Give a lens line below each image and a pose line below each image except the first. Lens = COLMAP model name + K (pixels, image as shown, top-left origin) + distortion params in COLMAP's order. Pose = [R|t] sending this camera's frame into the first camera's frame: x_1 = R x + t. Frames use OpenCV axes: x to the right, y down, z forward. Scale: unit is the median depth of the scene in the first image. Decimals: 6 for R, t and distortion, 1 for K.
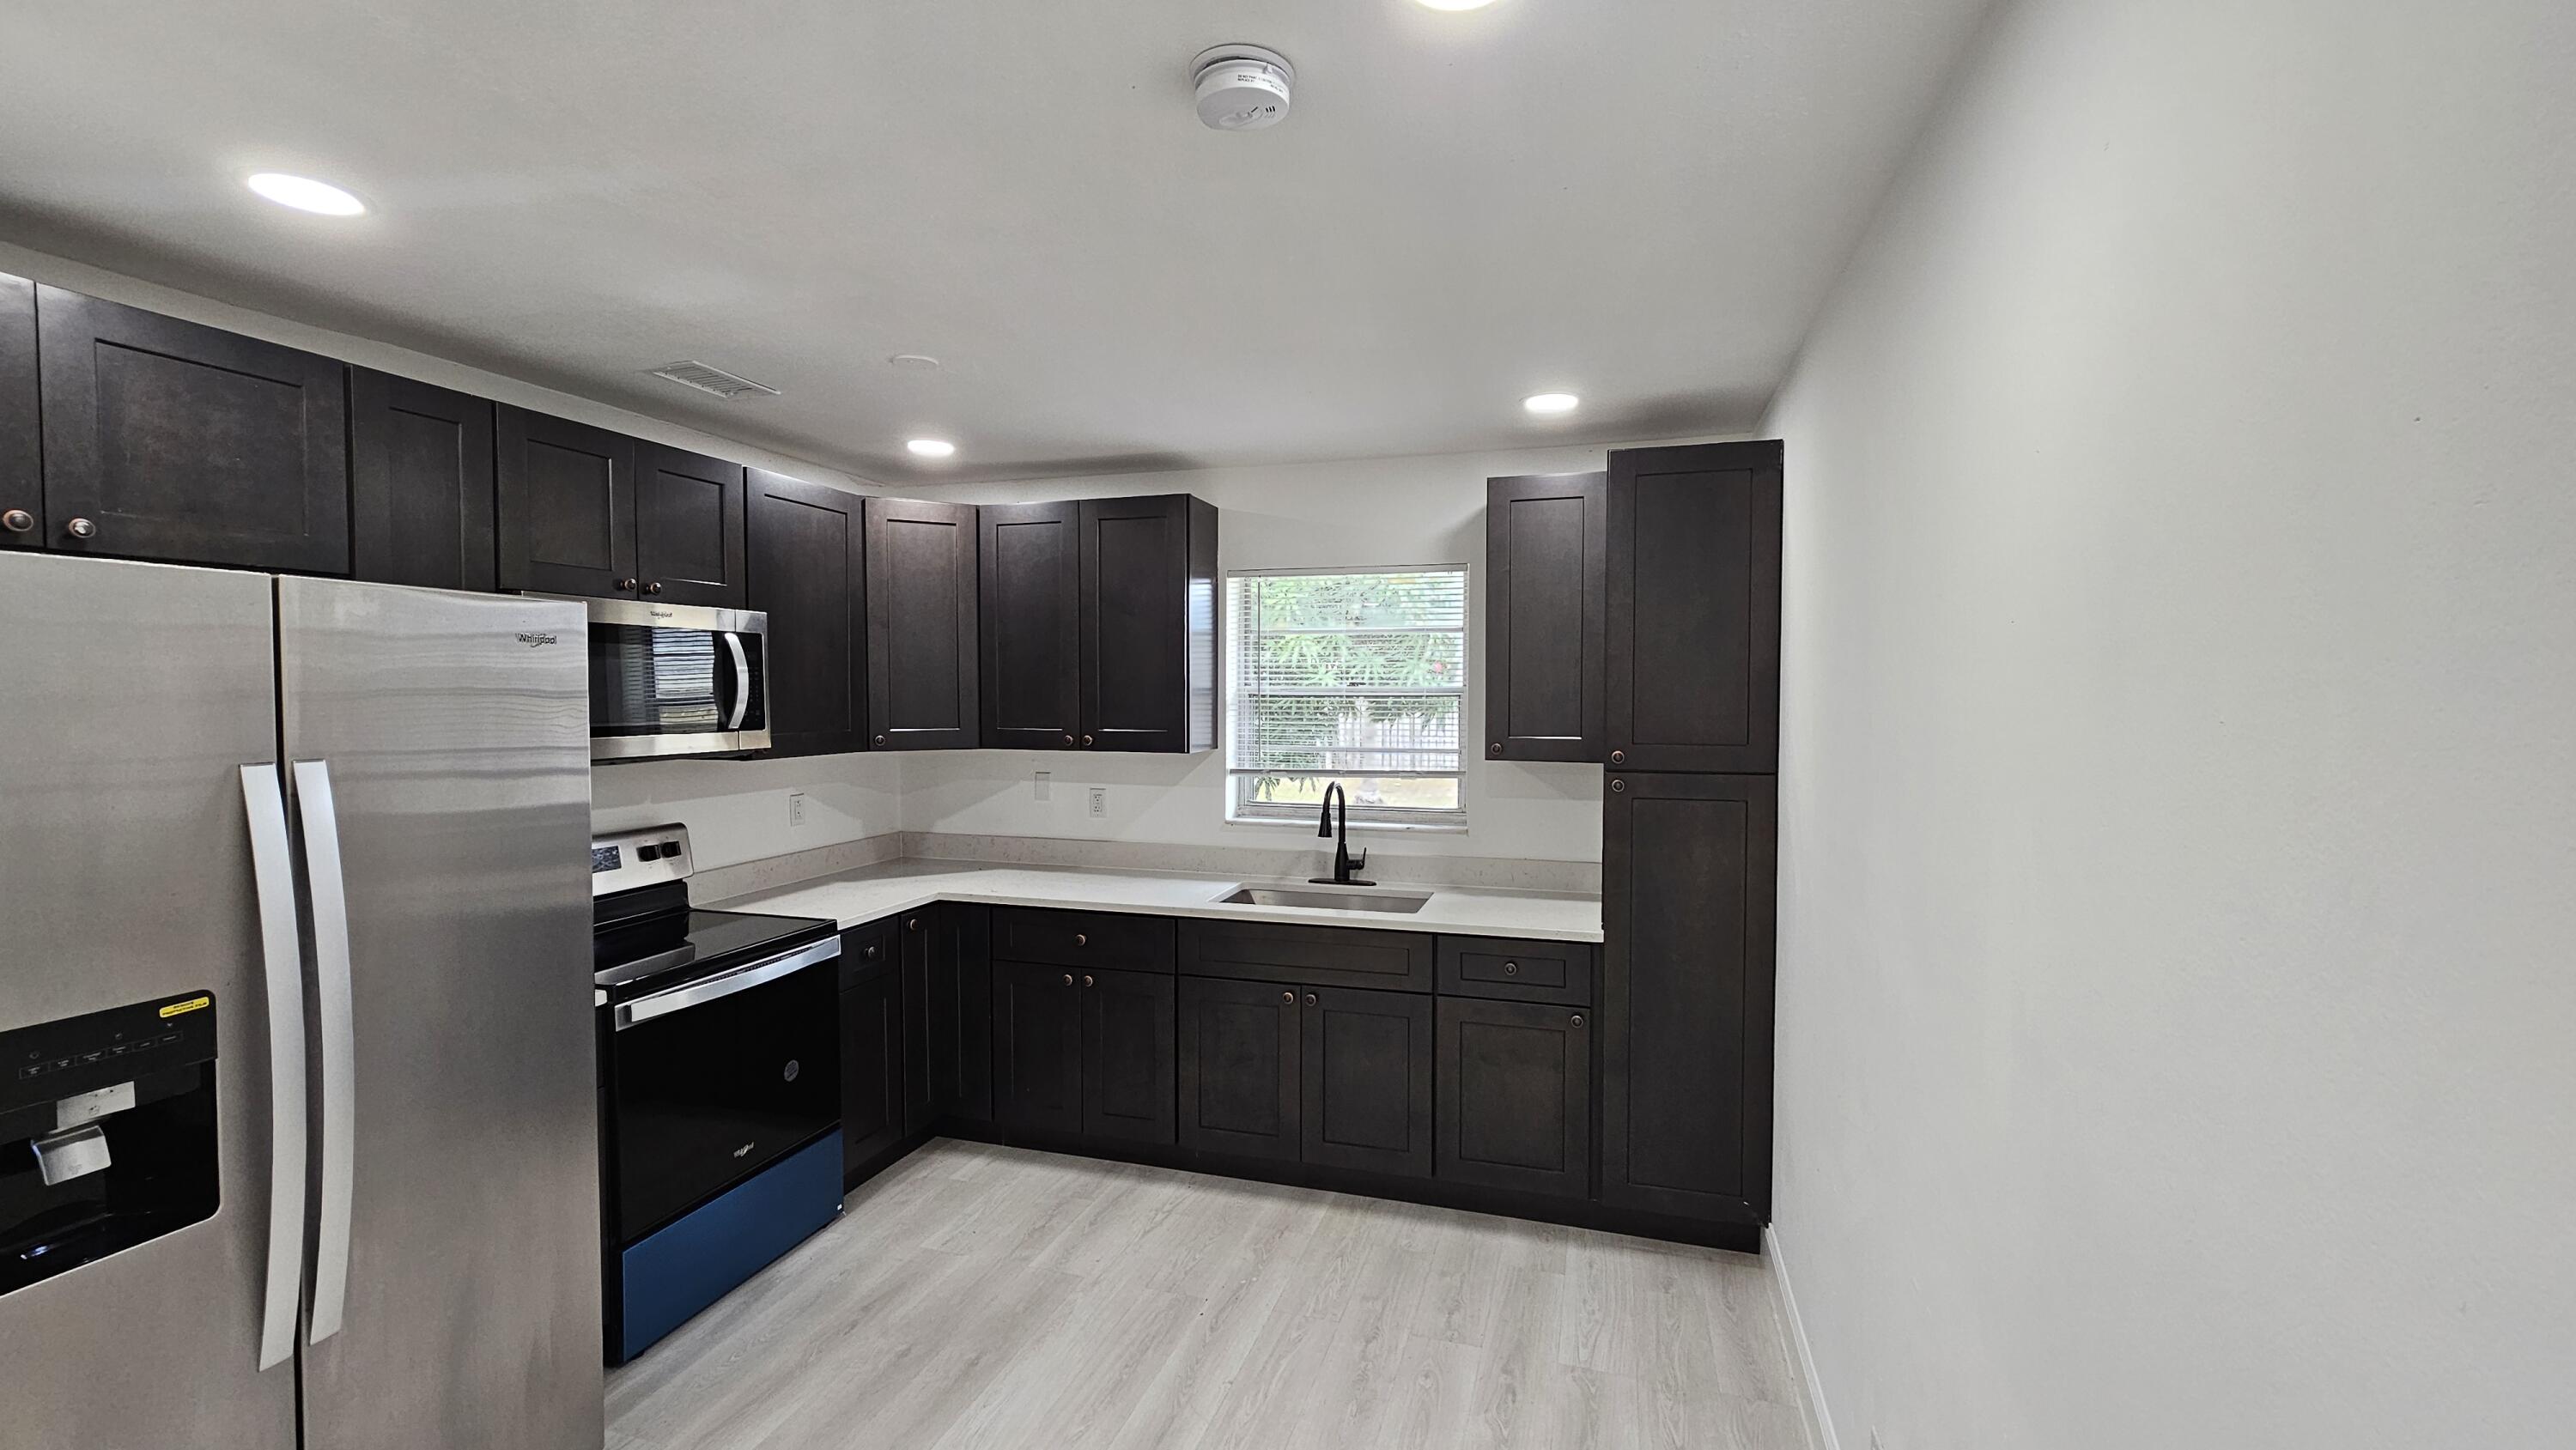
lens RADIAL K [[1068.0, 0, 1288.0], [0, 1068.0, 725.0], [0, 0, 1]] dist [0.023087, 0.000093]
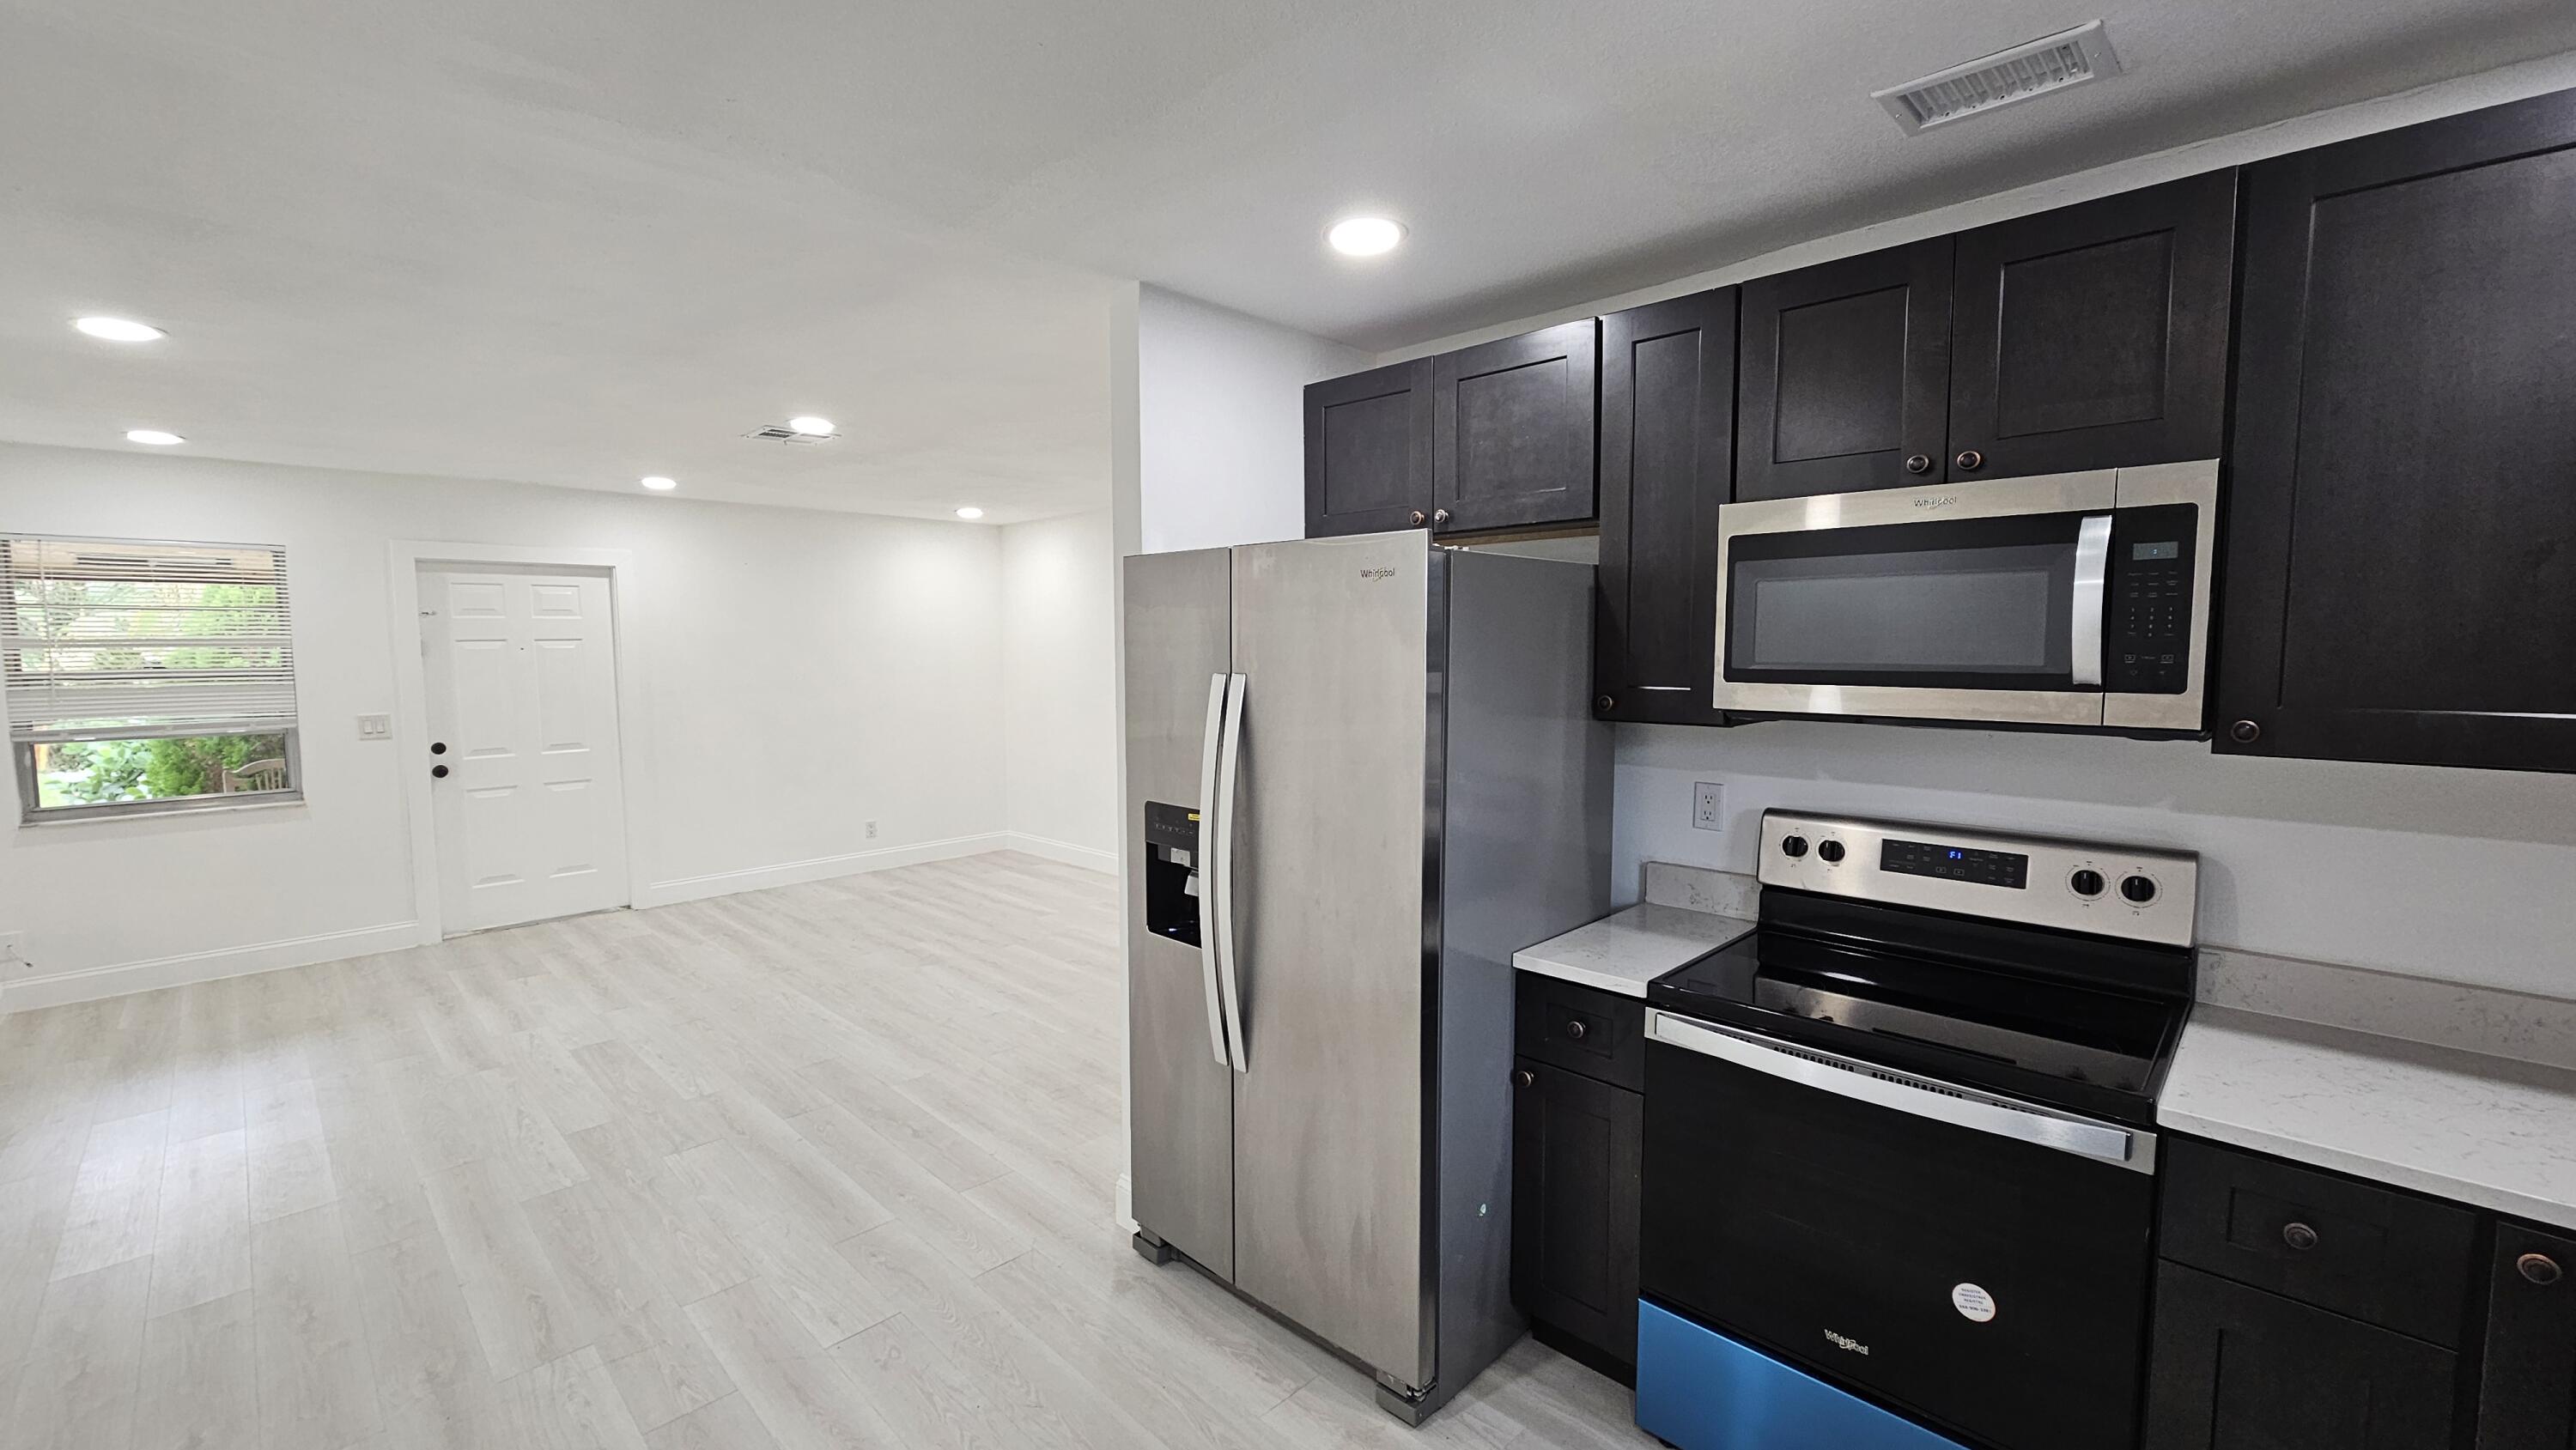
lens RADIAL K [[1060.2, 0, 1283.6], [0, 1060.2, 723.0], [0, 0, 1]] dist [-0.002858, 0.003051]
pose [[-0.466387, 0.071566, -0.881681, 0.136501], [-0.024986, 0.995258, 0.094002, -0.015978], [0.884228, 0.065871, -0.462388, 0.752231]]
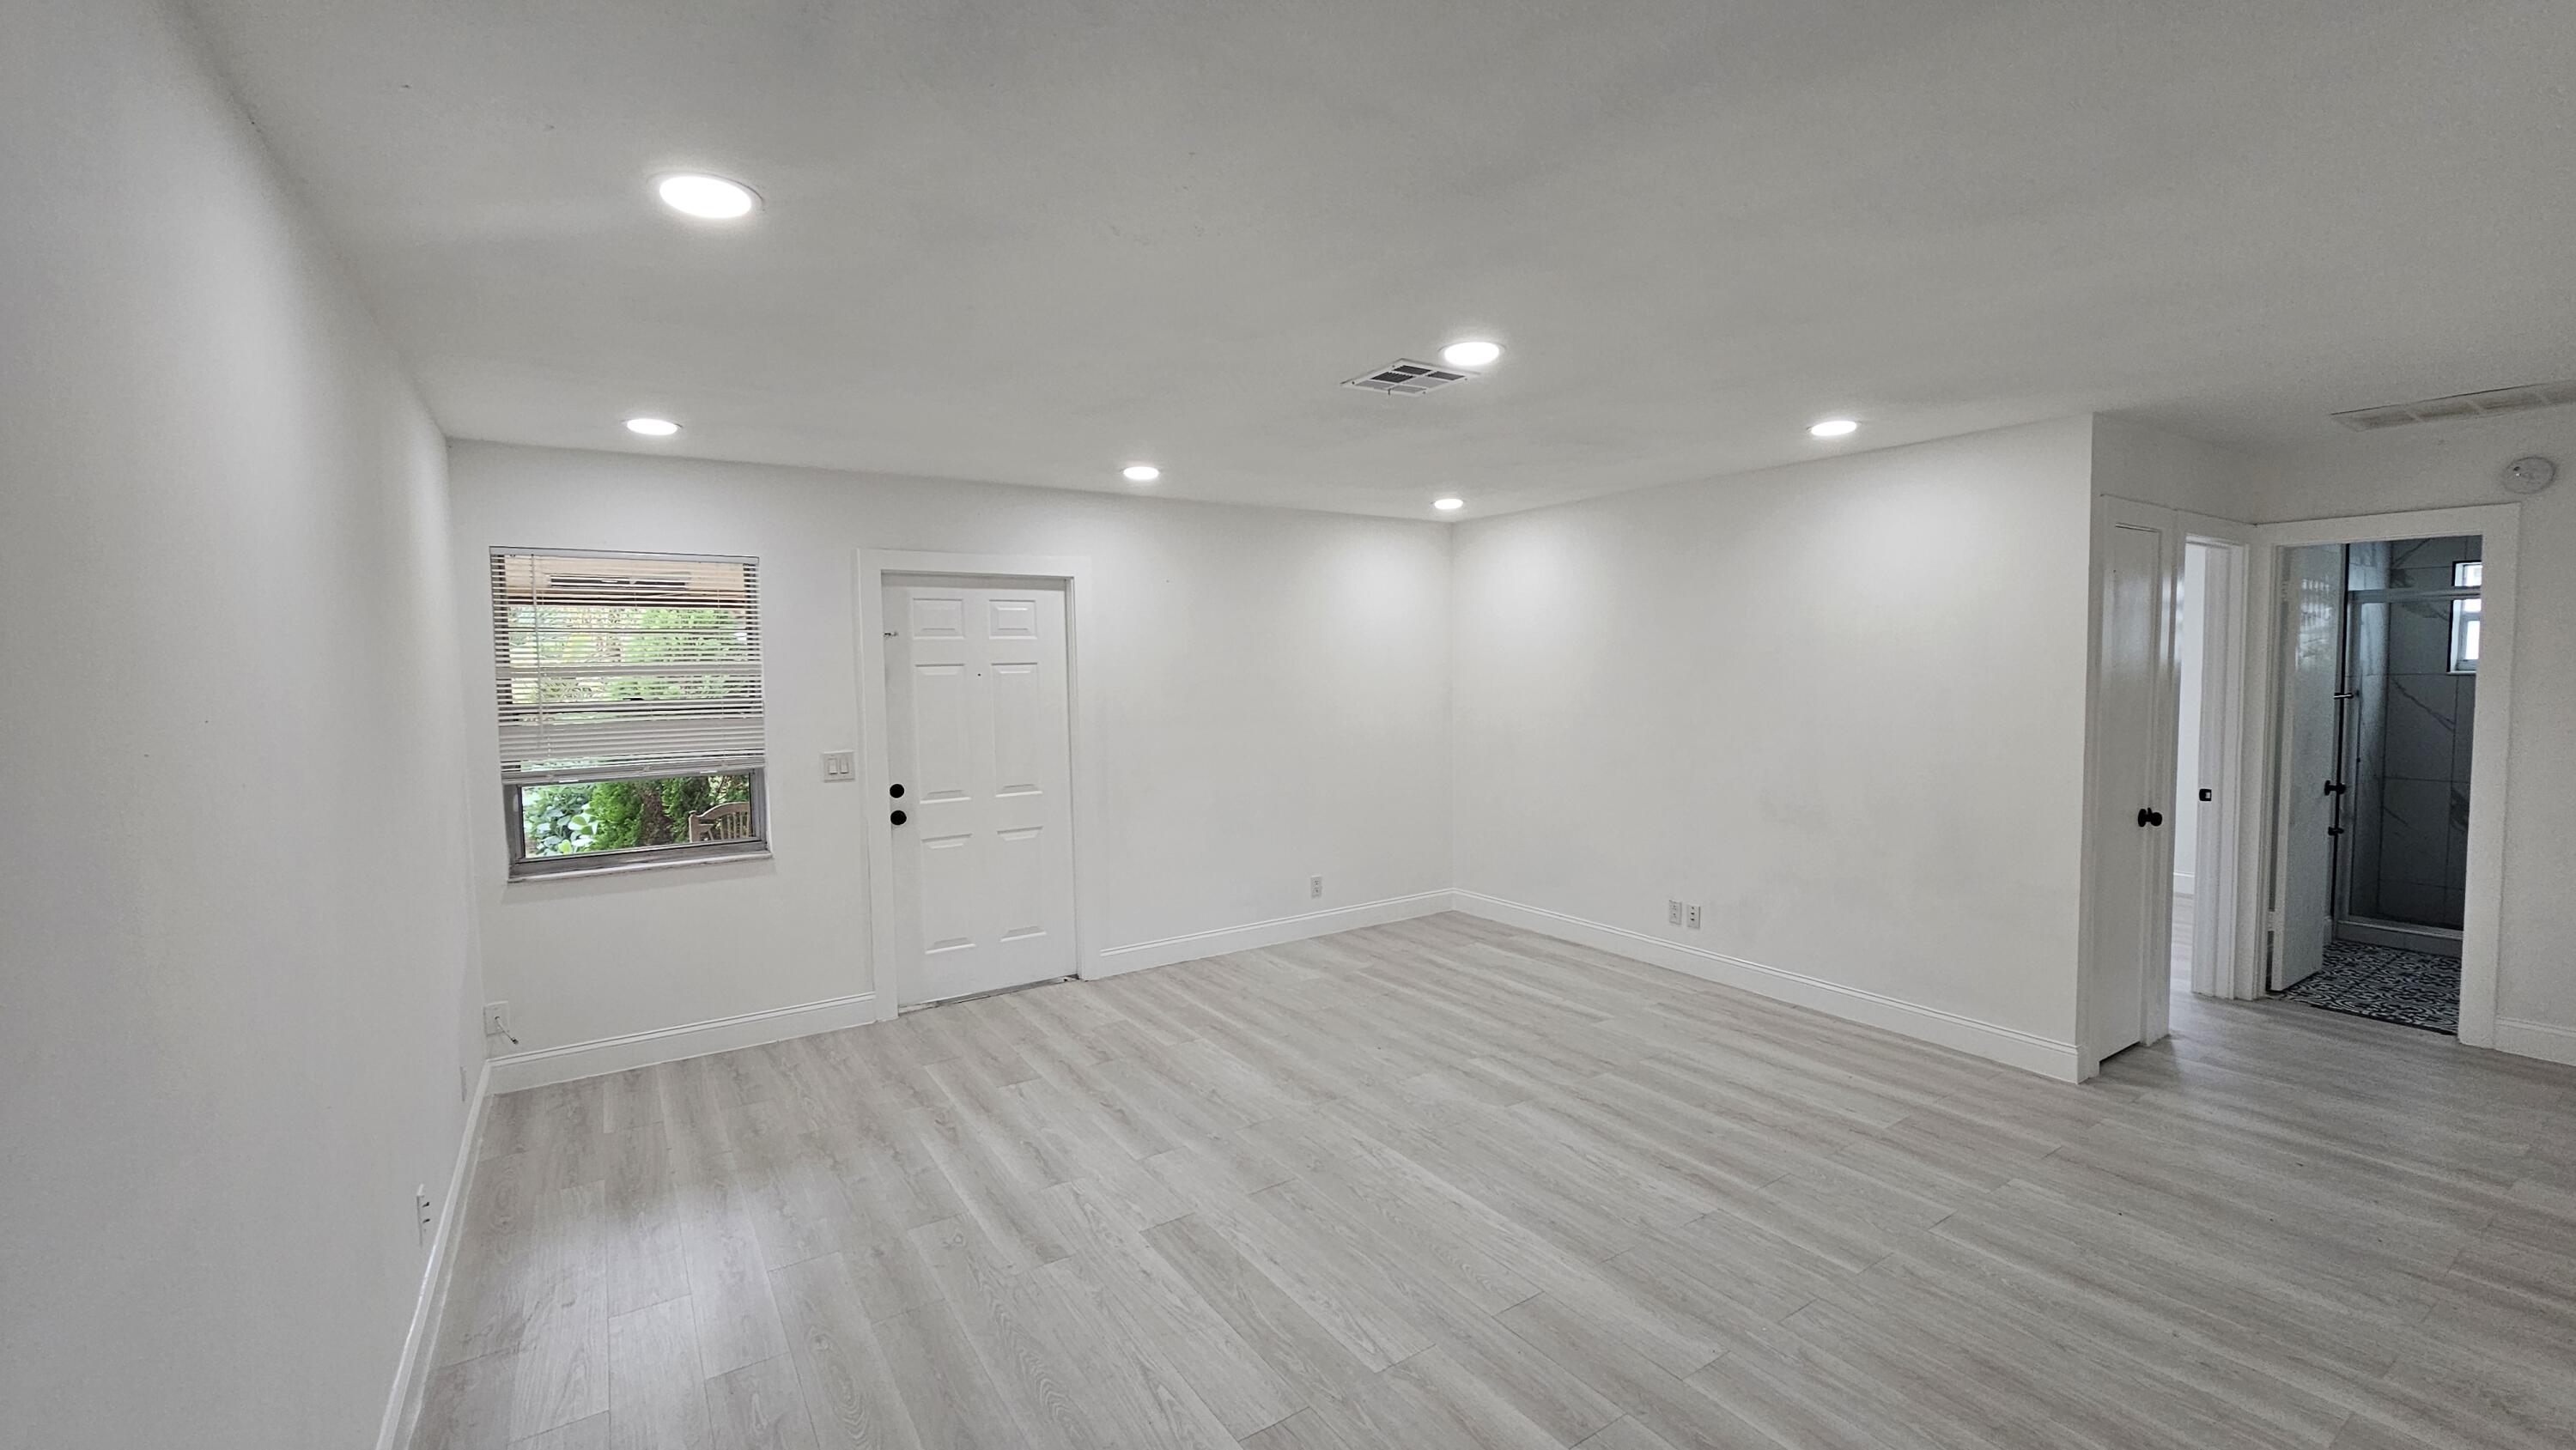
lens RADIAL K [[1049.4, 0, 1288.0], [0, 1049.4, 725.0], [0, 0, 1]] dist [0.000096, 0.000486]
pose [[-0.634092, 0.054256, -0.771352, 0.053226], [-0.014722, 0.996508, 0.082195, -0.001226], [0.773117, 0.063475, -0.631079, 0.166676]]
